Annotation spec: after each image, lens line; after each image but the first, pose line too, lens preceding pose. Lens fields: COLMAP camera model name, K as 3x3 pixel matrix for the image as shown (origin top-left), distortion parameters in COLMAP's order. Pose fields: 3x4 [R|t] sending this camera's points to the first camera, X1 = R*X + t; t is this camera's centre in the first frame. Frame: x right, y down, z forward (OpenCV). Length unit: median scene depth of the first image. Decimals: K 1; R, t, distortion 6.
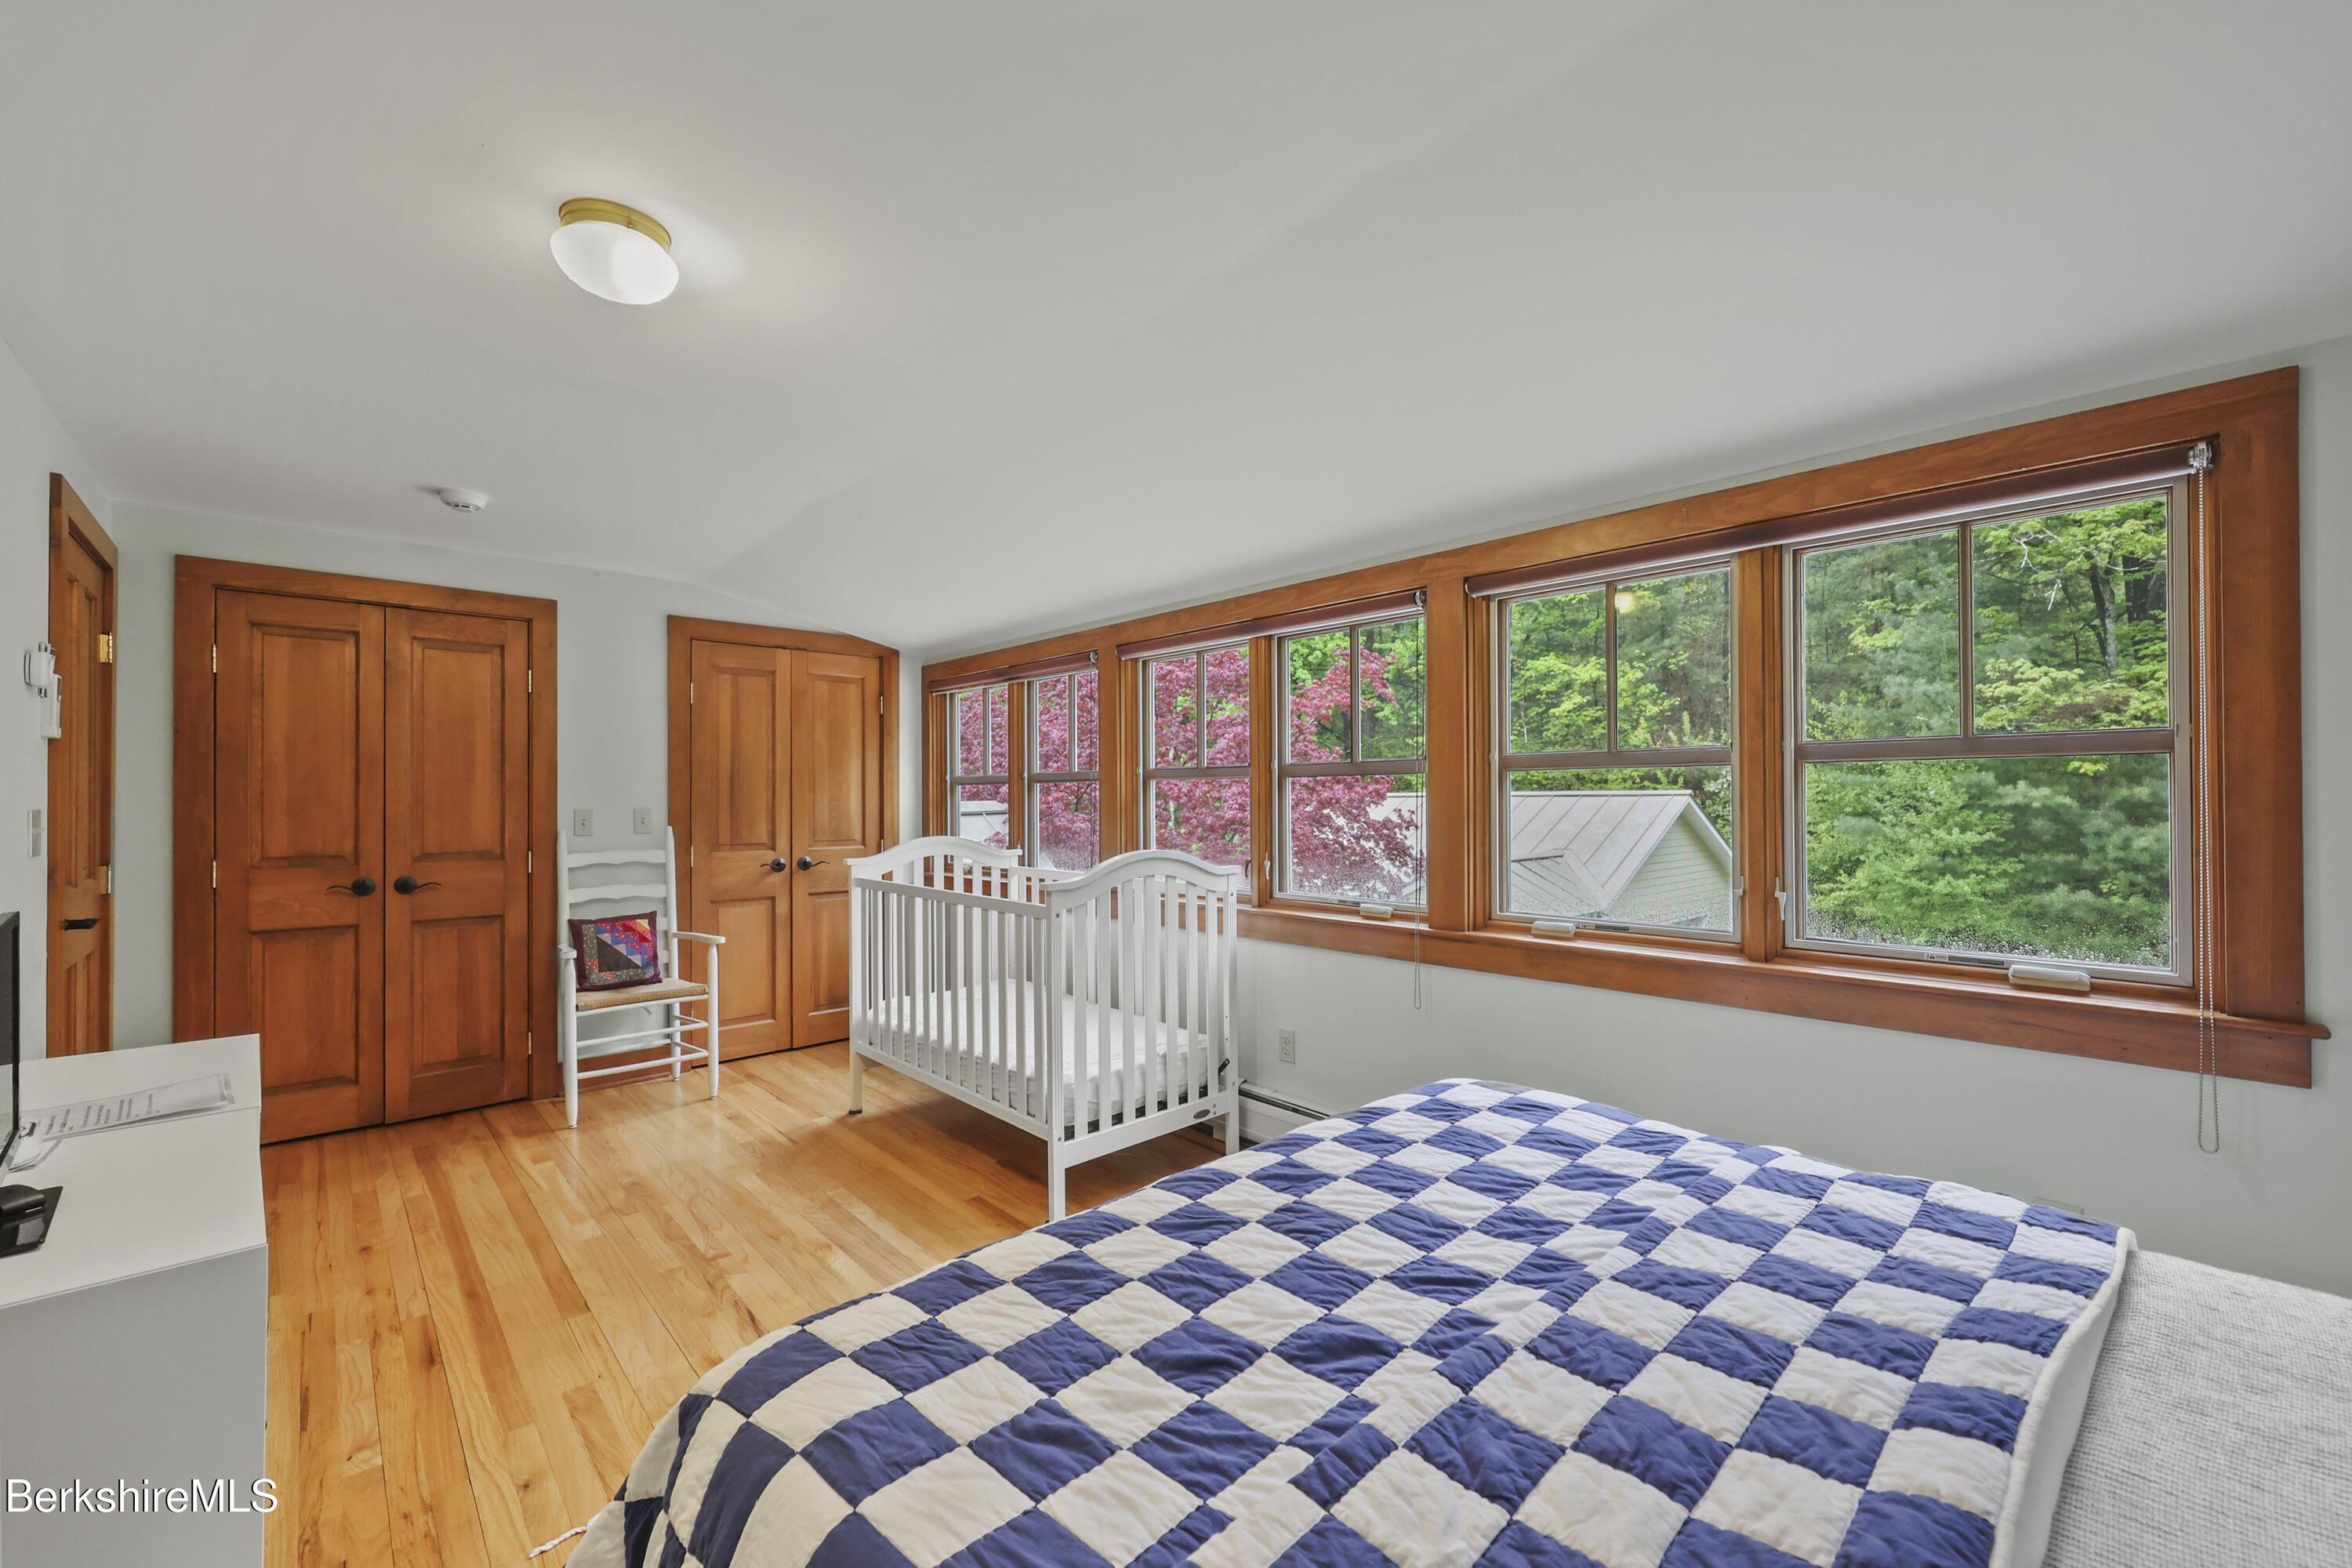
lens RADIAL K [[952.9, 0, 1179.2], [0, 952.9, 791.0], [0, 0, 1]] dist [0.000918, 0.000458]
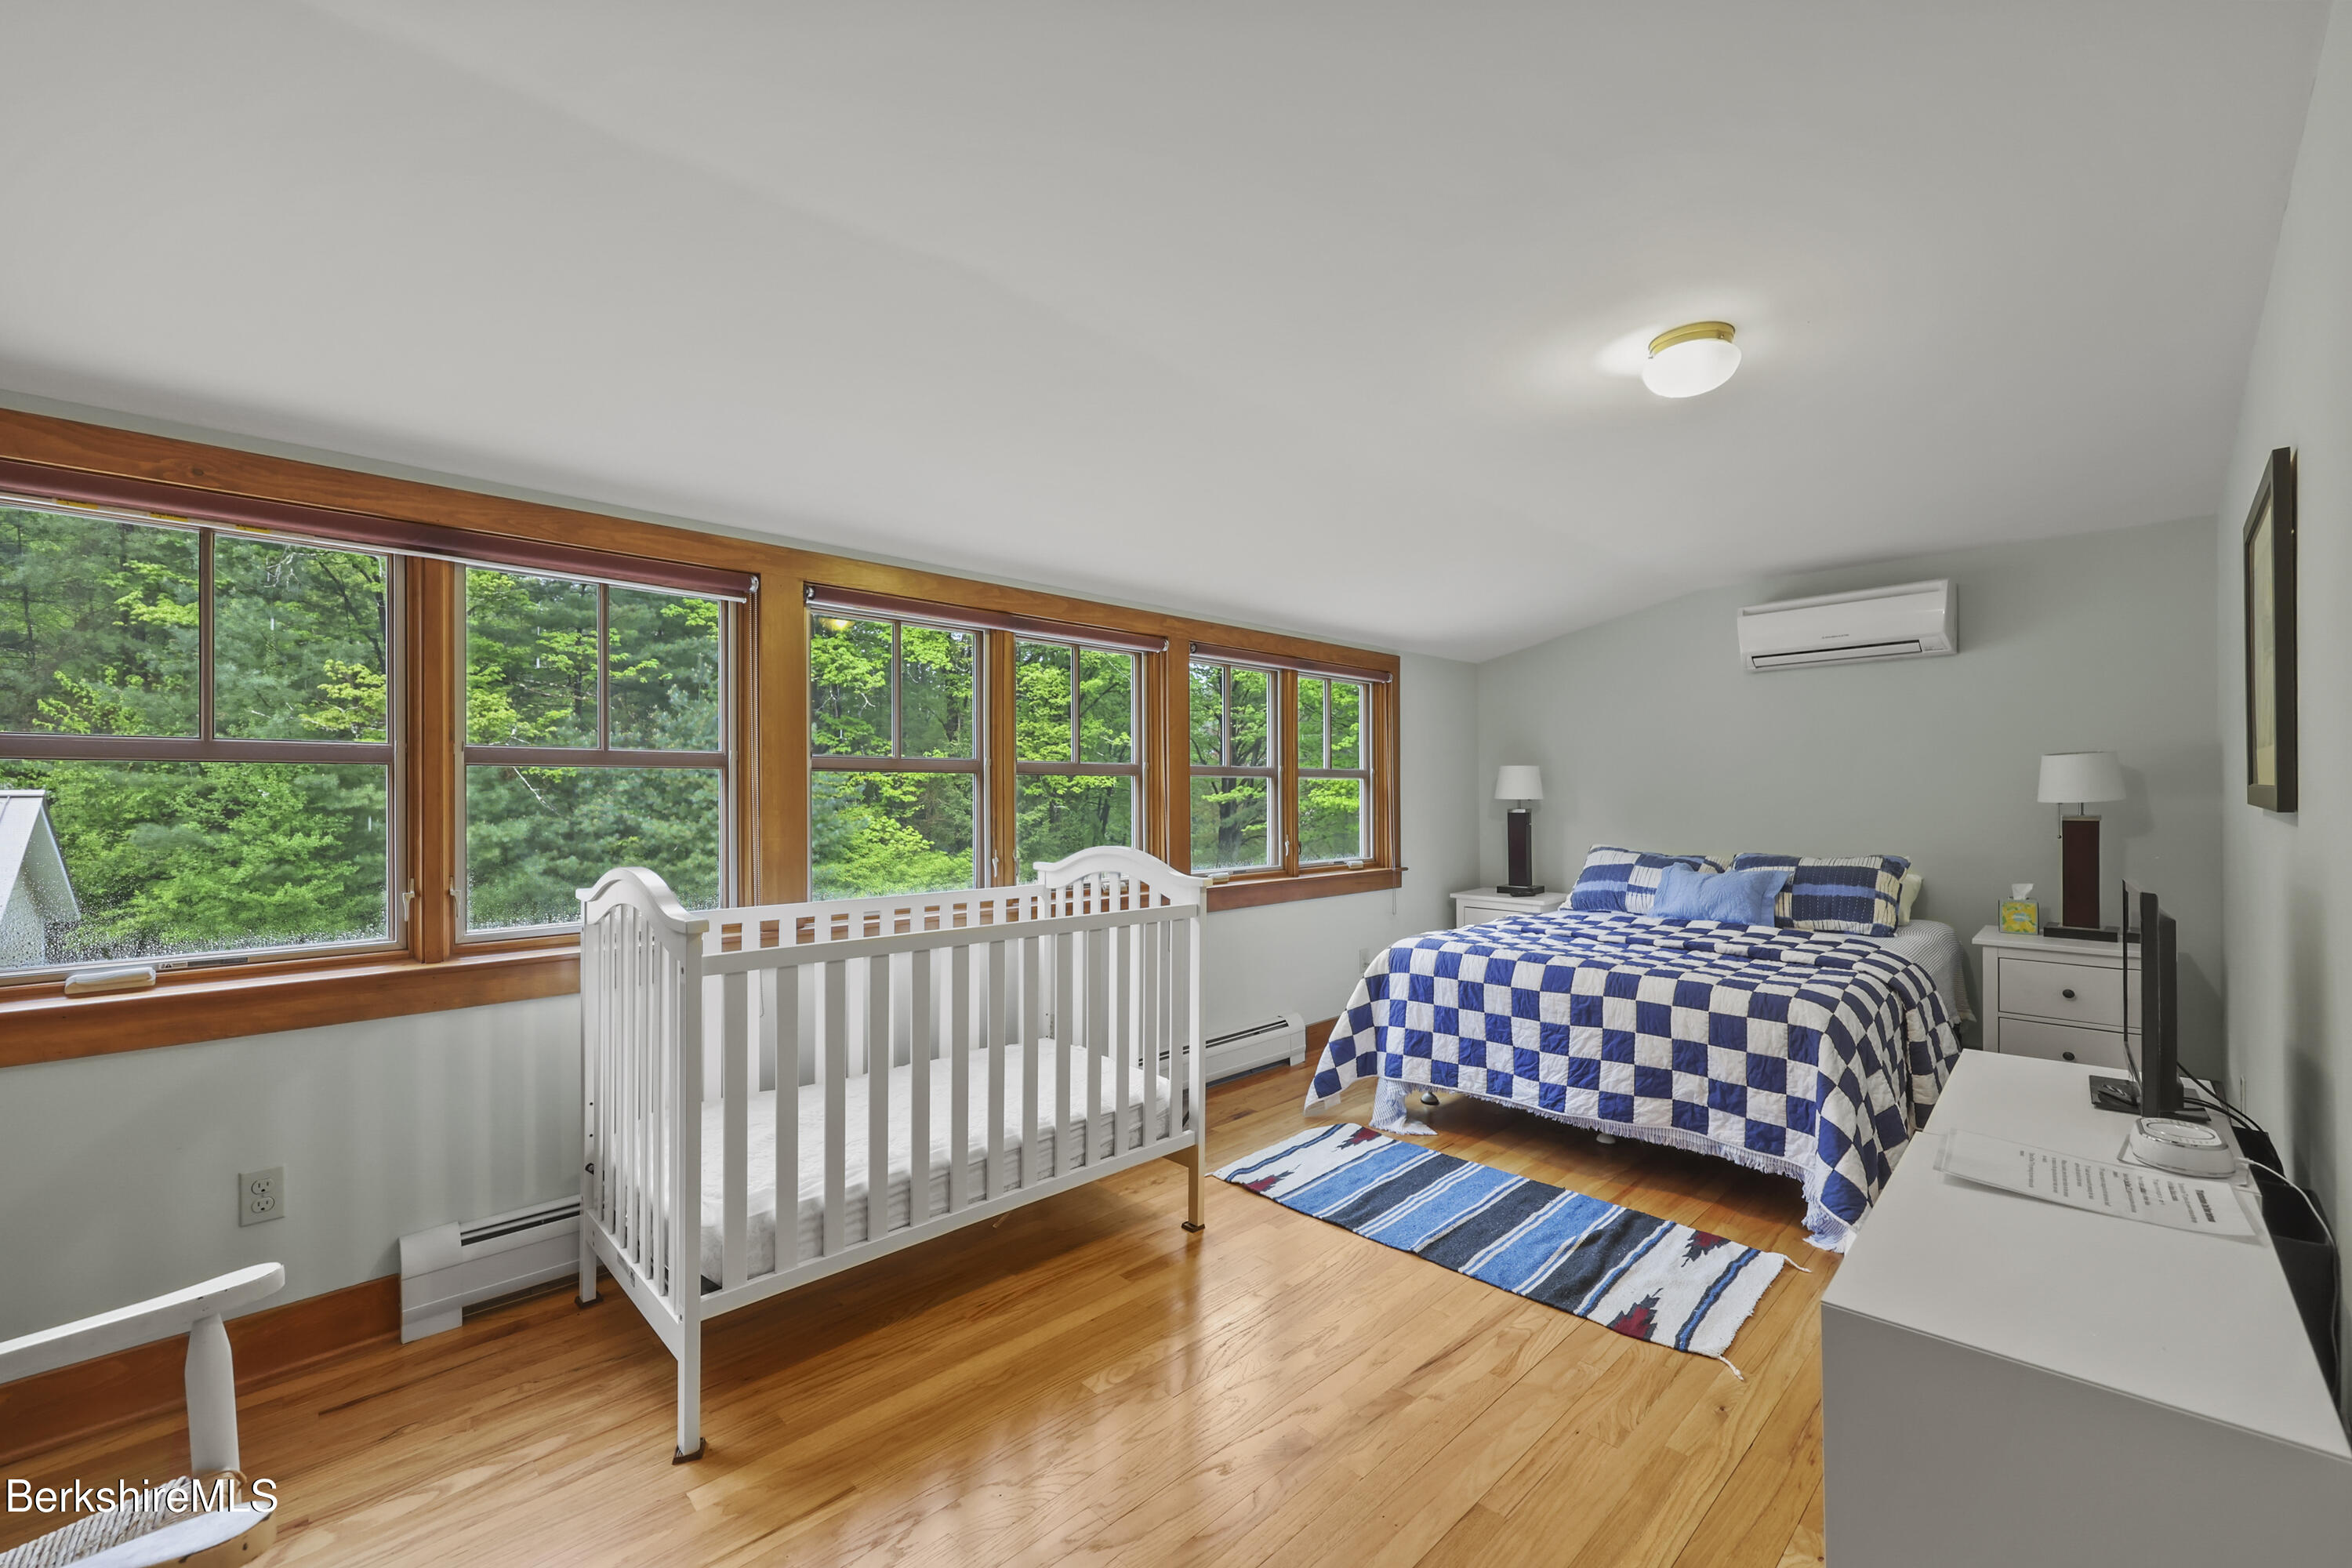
lens RADIAL K [[952.9, 0, 1186.8], [0, 952.9, 794.7], [0, 0, 1]] dist [0.000918, 0.000458]
pose [[-0.024493, 0.002569, 0.999697, -0.152528], [-0.002802, 0.999993, -0.002638, 0.001056], [-0.999696, -0.002866, -0.024486, 0.141089]]
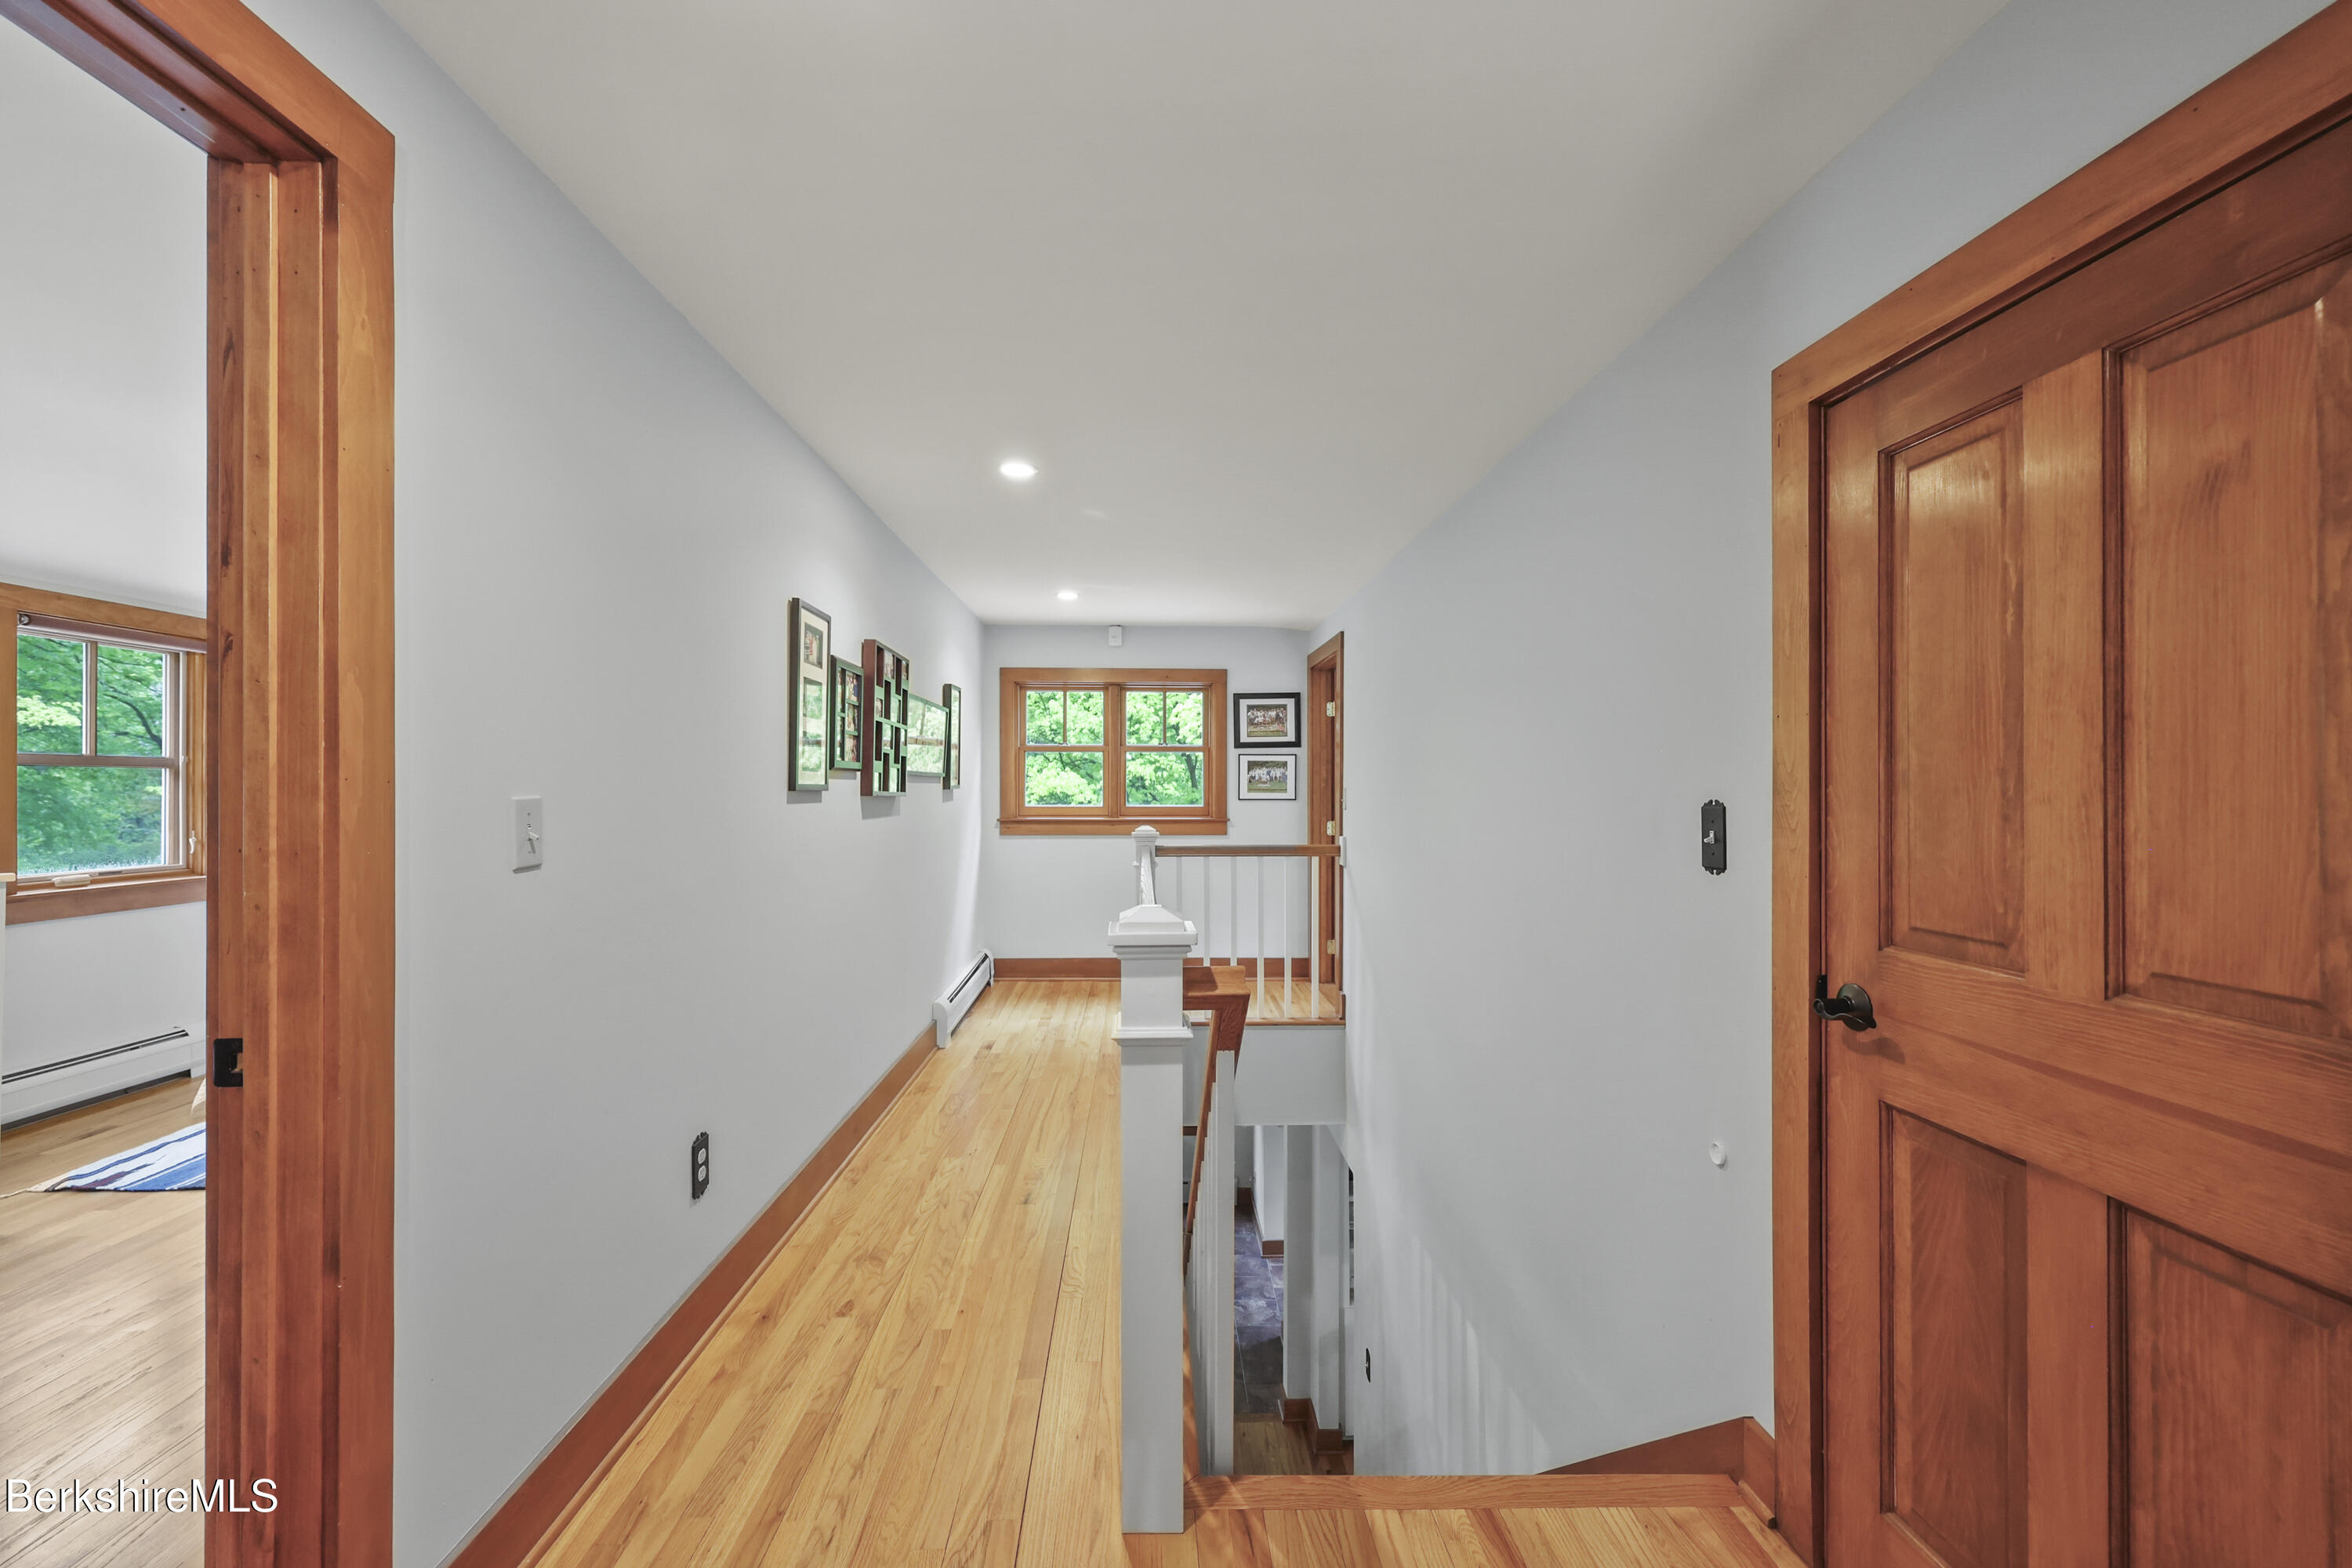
lens RADIAL K [[952.9, 0, 1179.0], [0, 952.9, 786.9], [0, 0, 1]] dist [0.000918, 0.000458]
pose [[-0.753746, 0.005624, 0.657142, -0.208653], [-0.001870, 0.999941, -0.010703, 0.001793], [-0.657163, -0.009296, -0.753691, 0.130991]]
